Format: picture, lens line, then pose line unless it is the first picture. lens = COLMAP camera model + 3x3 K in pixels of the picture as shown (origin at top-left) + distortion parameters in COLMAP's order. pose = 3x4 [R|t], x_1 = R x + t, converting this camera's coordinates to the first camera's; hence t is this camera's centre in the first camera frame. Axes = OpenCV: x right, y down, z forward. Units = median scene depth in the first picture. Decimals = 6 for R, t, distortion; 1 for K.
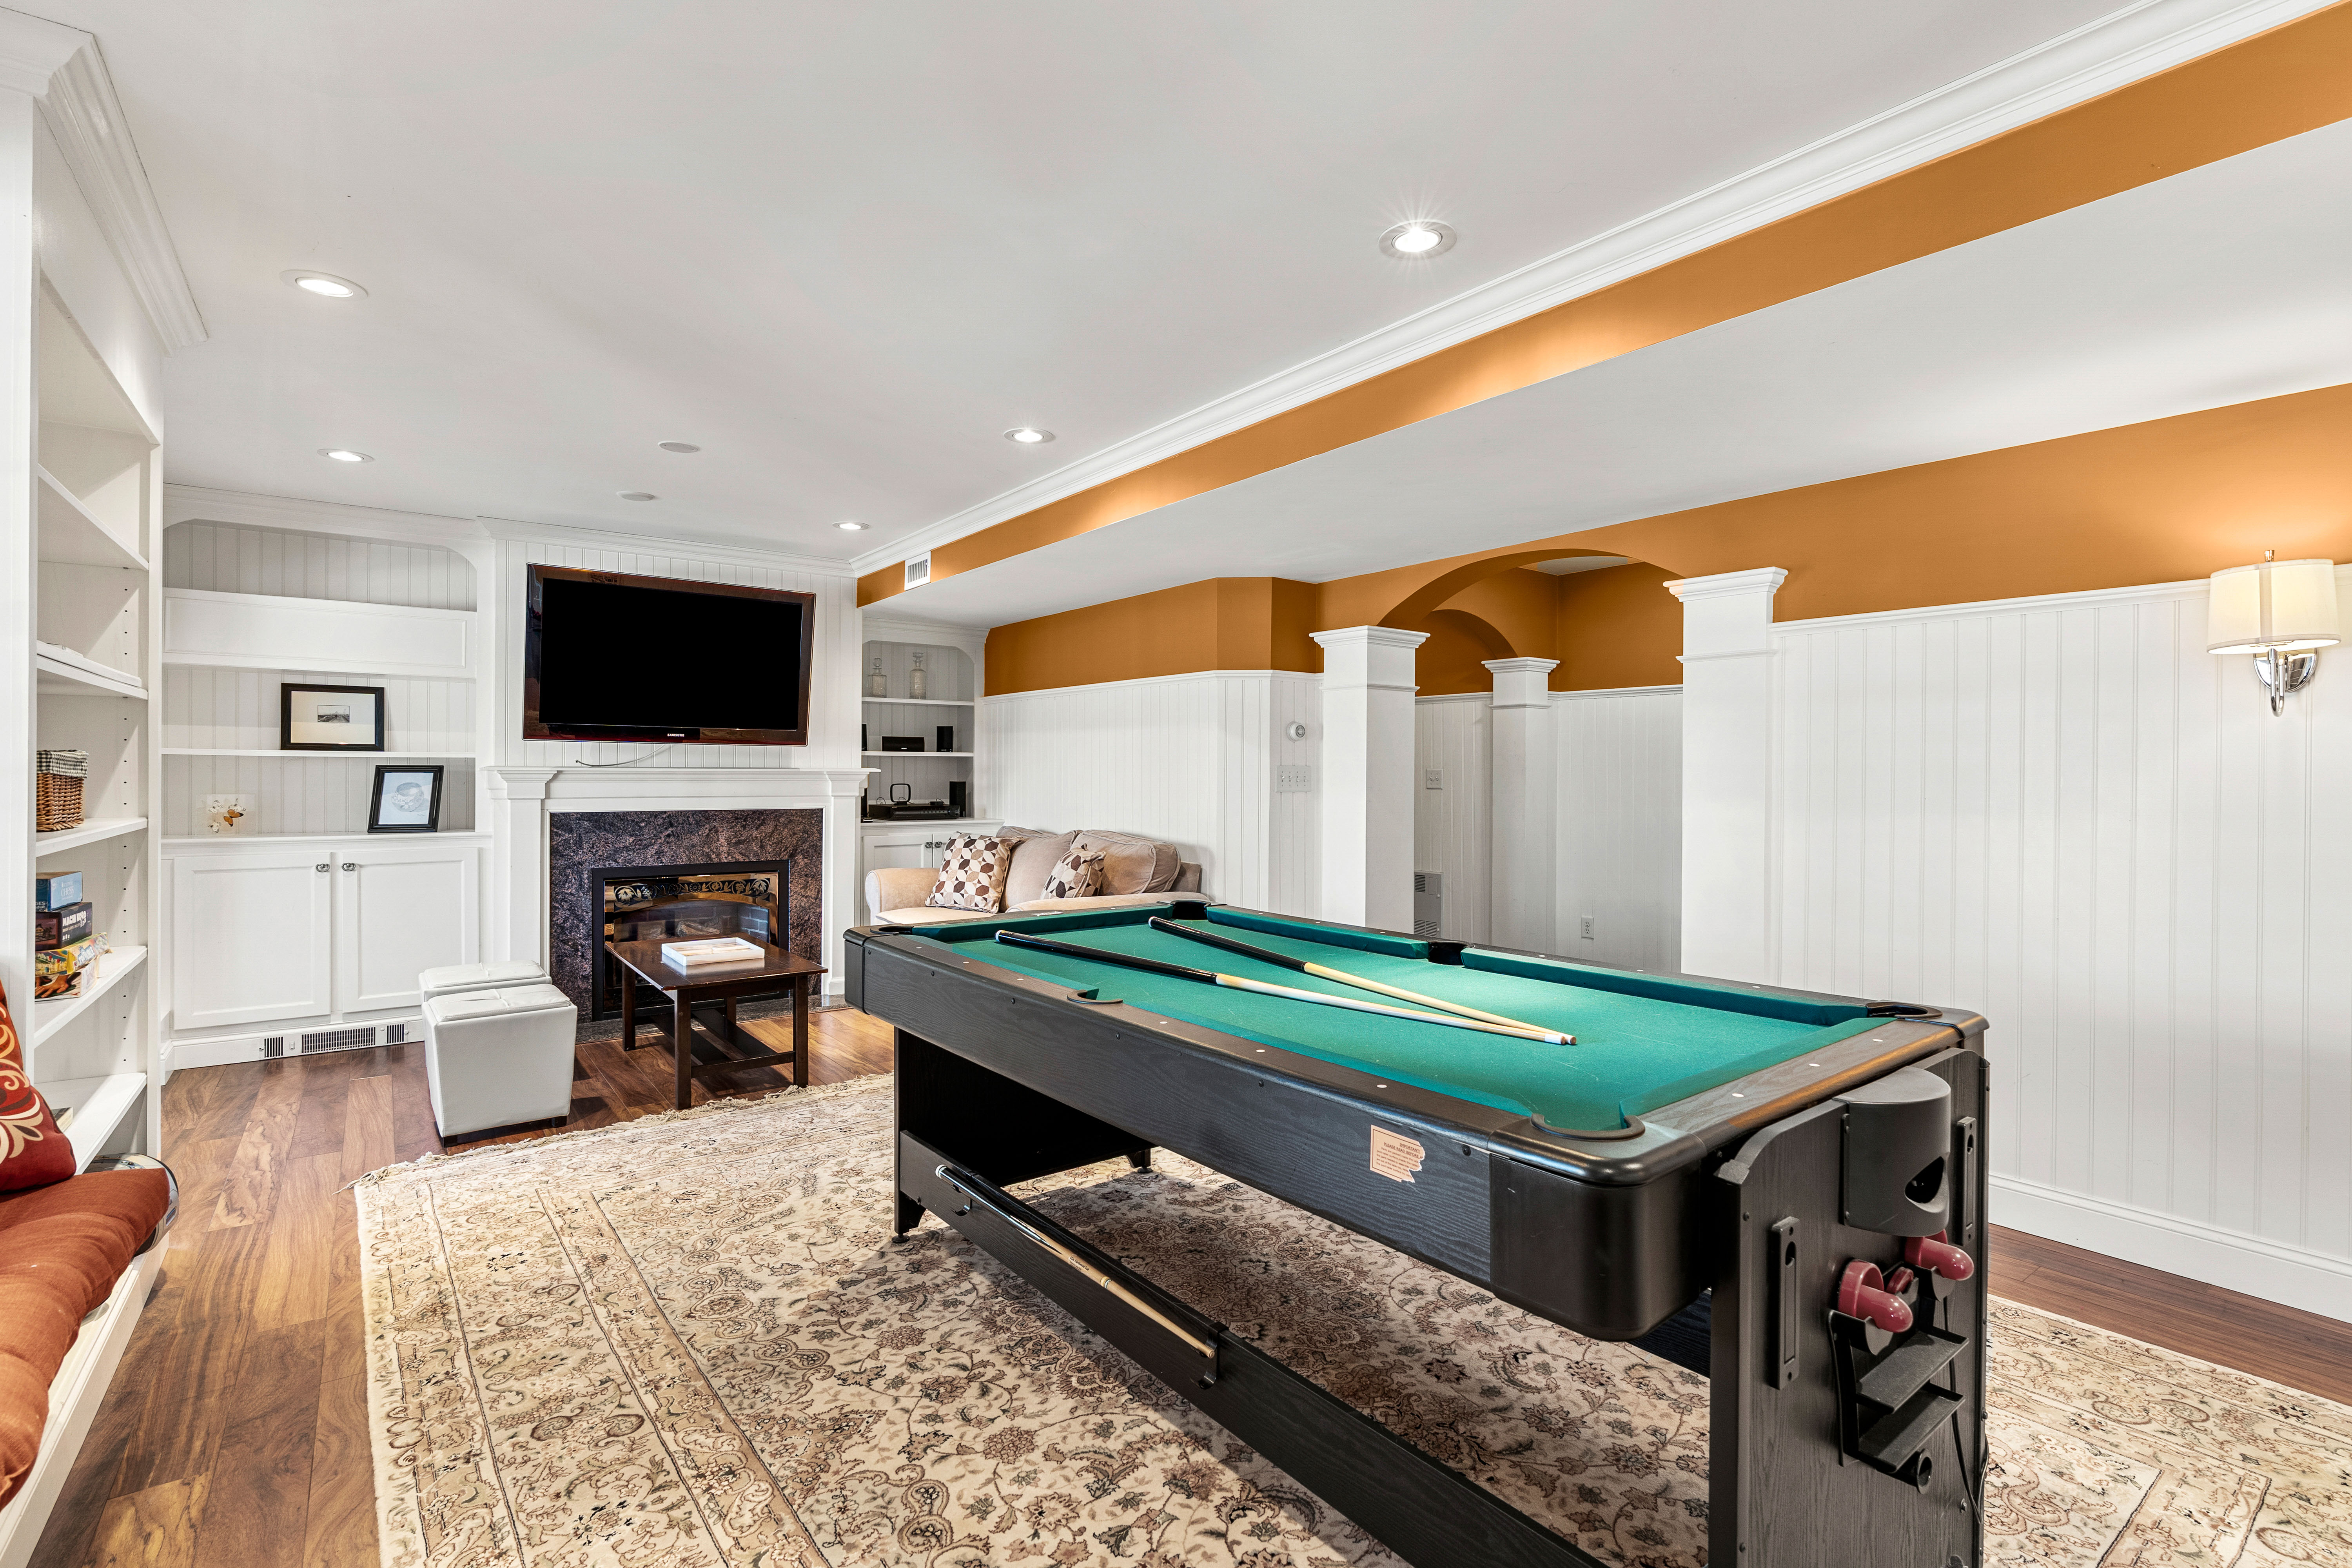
lens RADIAL K [[1078.2, 0, 1182.0], [0, 1078.2, 773.5], [0, 0, 1]] dist [-0.010494, -0.000212]
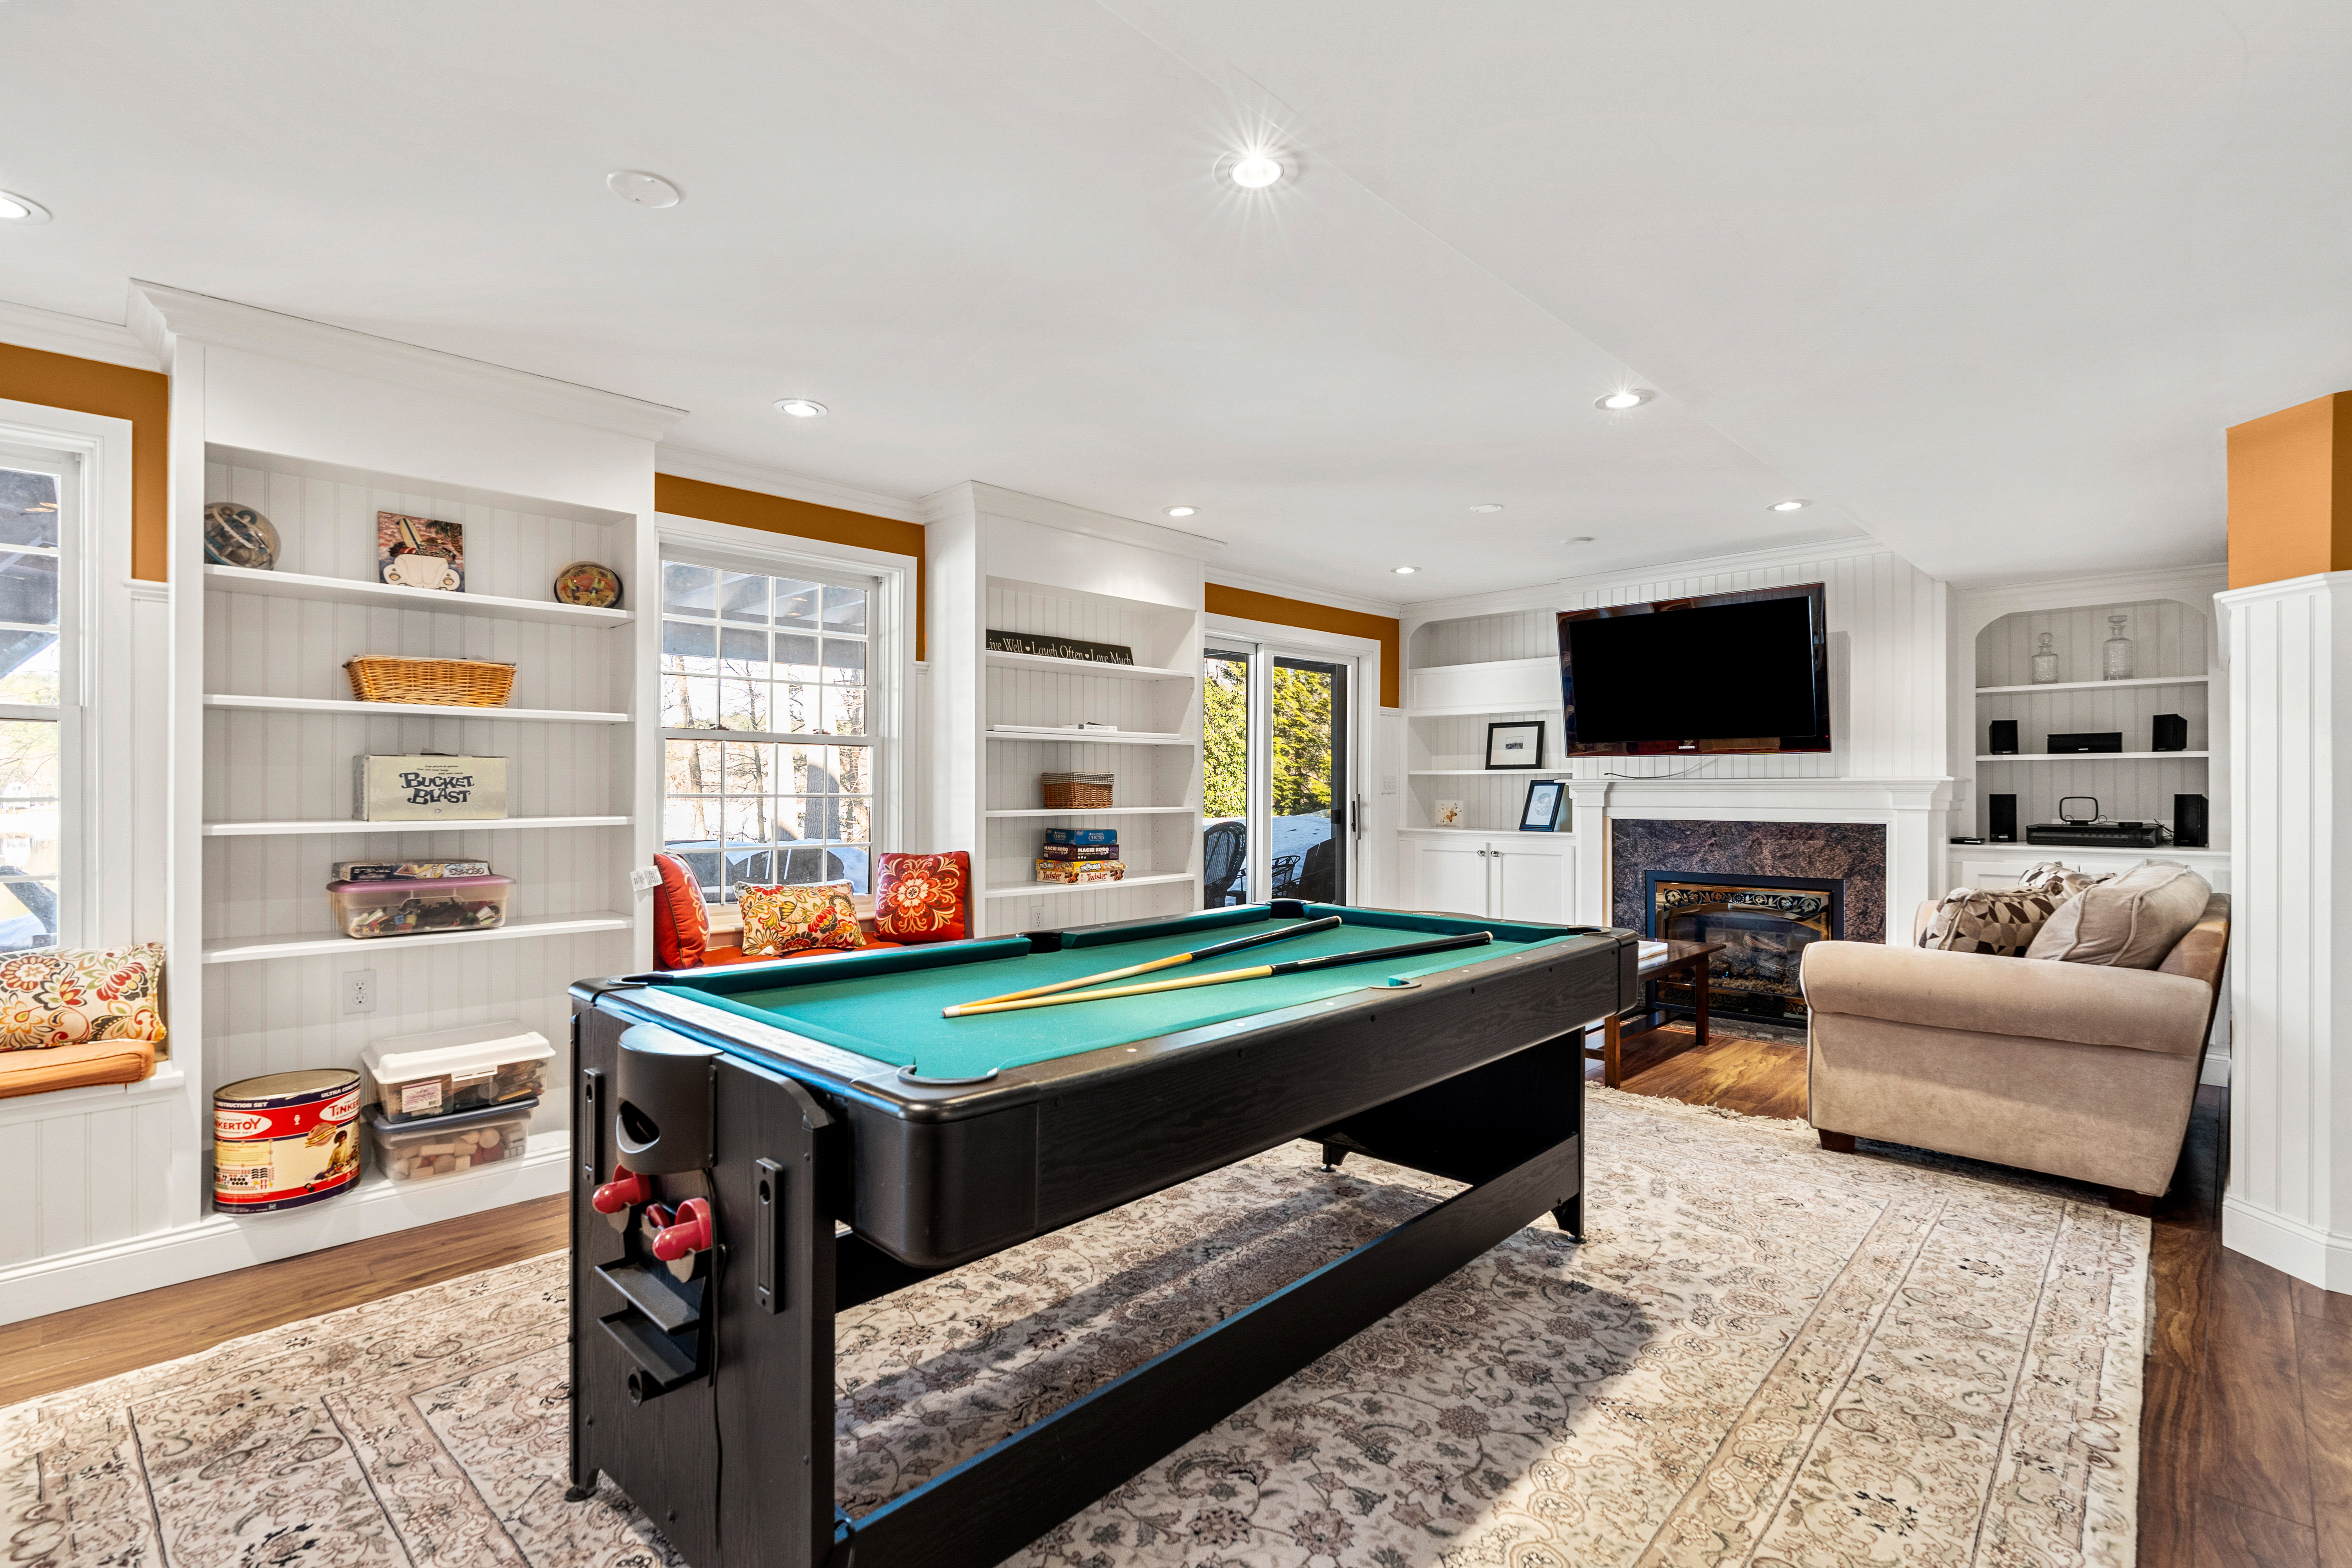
lens RADIAL K [[1078.2, 0, 1184.3], [0, 1078.2, 785.1], [0, 0, 1]] dist [-0.010494, -0.000212]
pose [[0.154485, -0.009862, -0.987946, 0.483402], [-0.000231, 0.999950, -0.010018, 0.011525], [0.987995, 0.001776, 0.154475, 0.357620]]
